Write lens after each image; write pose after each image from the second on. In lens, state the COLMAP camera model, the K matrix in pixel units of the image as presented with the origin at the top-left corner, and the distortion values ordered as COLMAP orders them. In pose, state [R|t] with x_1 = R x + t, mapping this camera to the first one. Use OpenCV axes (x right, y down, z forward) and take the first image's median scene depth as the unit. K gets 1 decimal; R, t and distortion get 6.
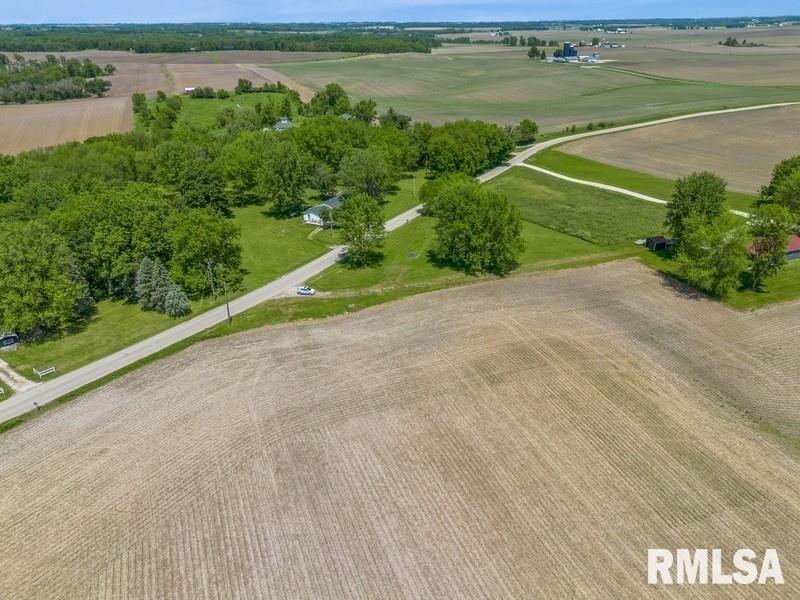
lens RADIAL K [[575.2, 0, 403.0], [0, 575.2, 299.8], [0, 0, 1]] dist [0.043580, -0.035358]
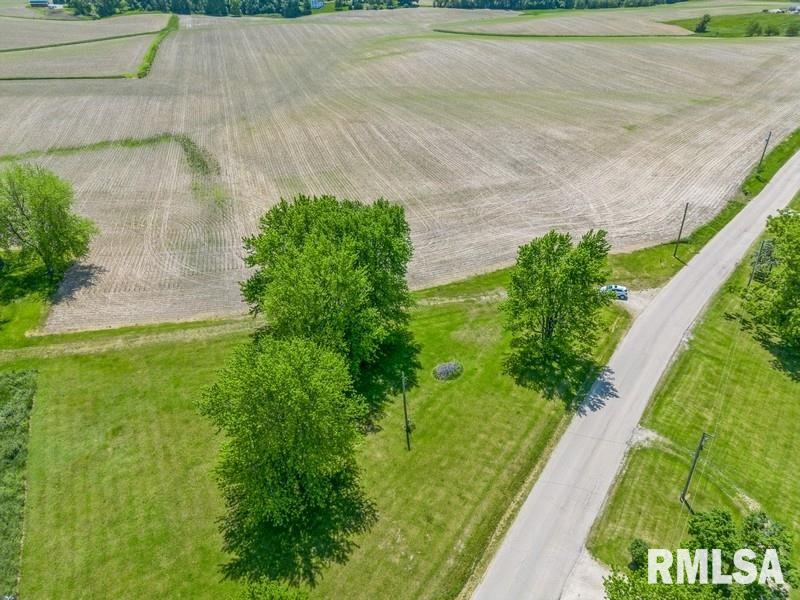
lens RADIAL K [[575.2, 0, 403.0], [0, 575.2, 299.8], [0, 0, 1]] dist [0.043580, -0.035358]
pose [[-0.994635, -0.033753, 0.097788, 0.003758], [0.061495, 0.567220, 0.821267, -0.265867], [-0.083188, 0.822874, -0.562101, 0.647663]]
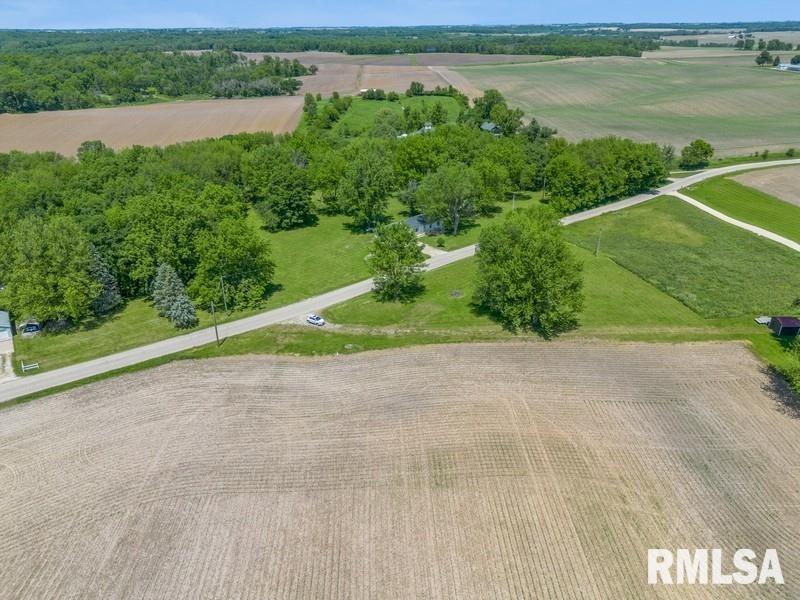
lens RADIAL K [[575.2, 0, 403.0], [0, 575.2, 299.8], [0, 0, 1]] dist [0.043580, -0.035358]
pose [[0.939703, 0.145383, -0.309551, 0.110431], [-0.146241, 0.989035, 0.020563, -0.039845], [0.309146, 0.025946, 0.950660, 0.080125]]
